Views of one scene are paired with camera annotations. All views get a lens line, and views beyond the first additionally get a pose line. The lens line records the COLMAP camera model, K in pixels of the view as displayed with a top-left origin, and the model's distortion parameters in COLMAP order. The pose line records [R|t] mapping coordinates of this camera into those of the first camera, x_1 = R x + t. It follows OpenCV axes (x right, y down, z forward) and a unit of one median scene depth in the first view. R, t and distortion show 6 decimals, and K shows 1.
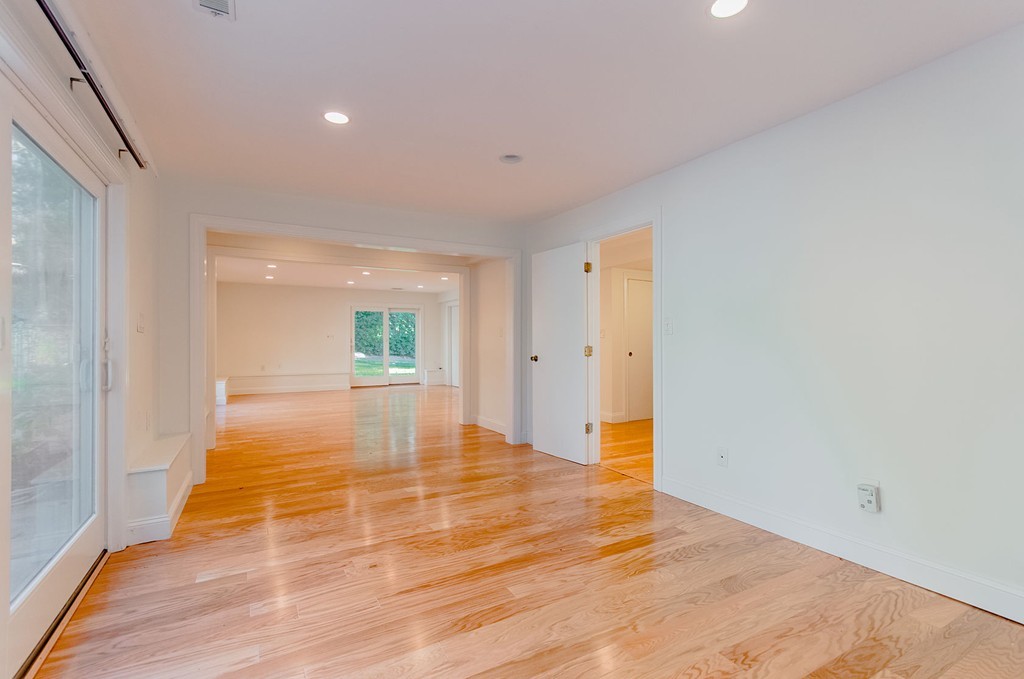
lens RADIAL K [[465.1, 0, 514.3], [0, 465.1, 335.1], [0, 0, 1]] dist [0.004727, 0.000354]
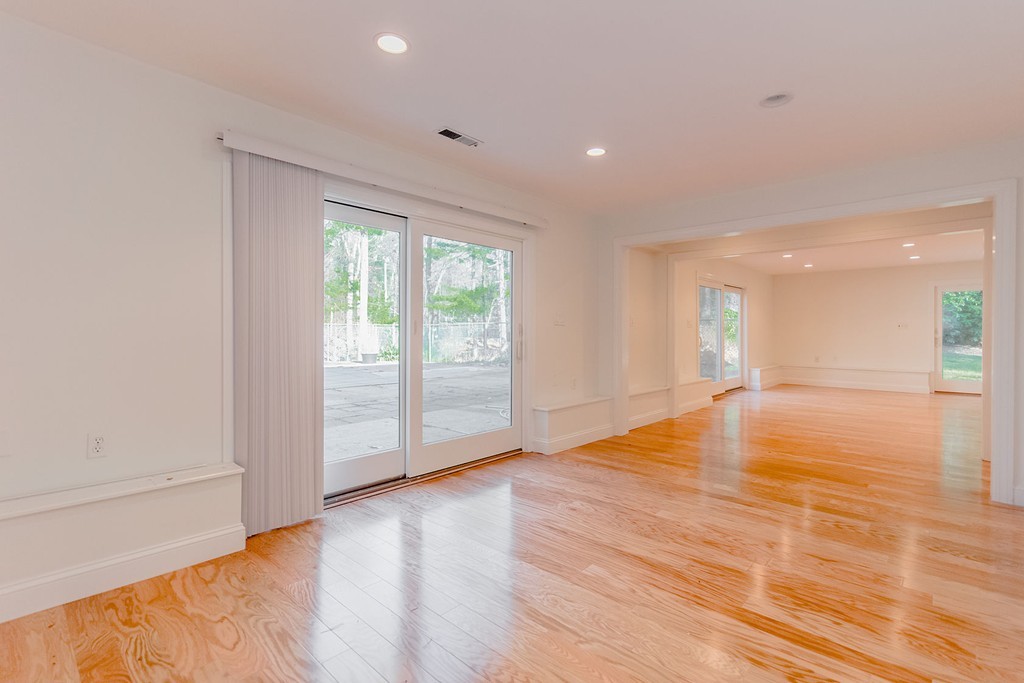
lens RADIAL K [[460.4, 0, 512.0], [0, 460.4, 341.5], [0, 0, 1]] dist [0.010081, -0.000901]
pose [[0.315523, 0.023316, -0.948632, 0.697203], [0.010817, 0.999545, 0.028165, -0.000607], [0.948856, -0.019148, 0.315127, 0.378523]]
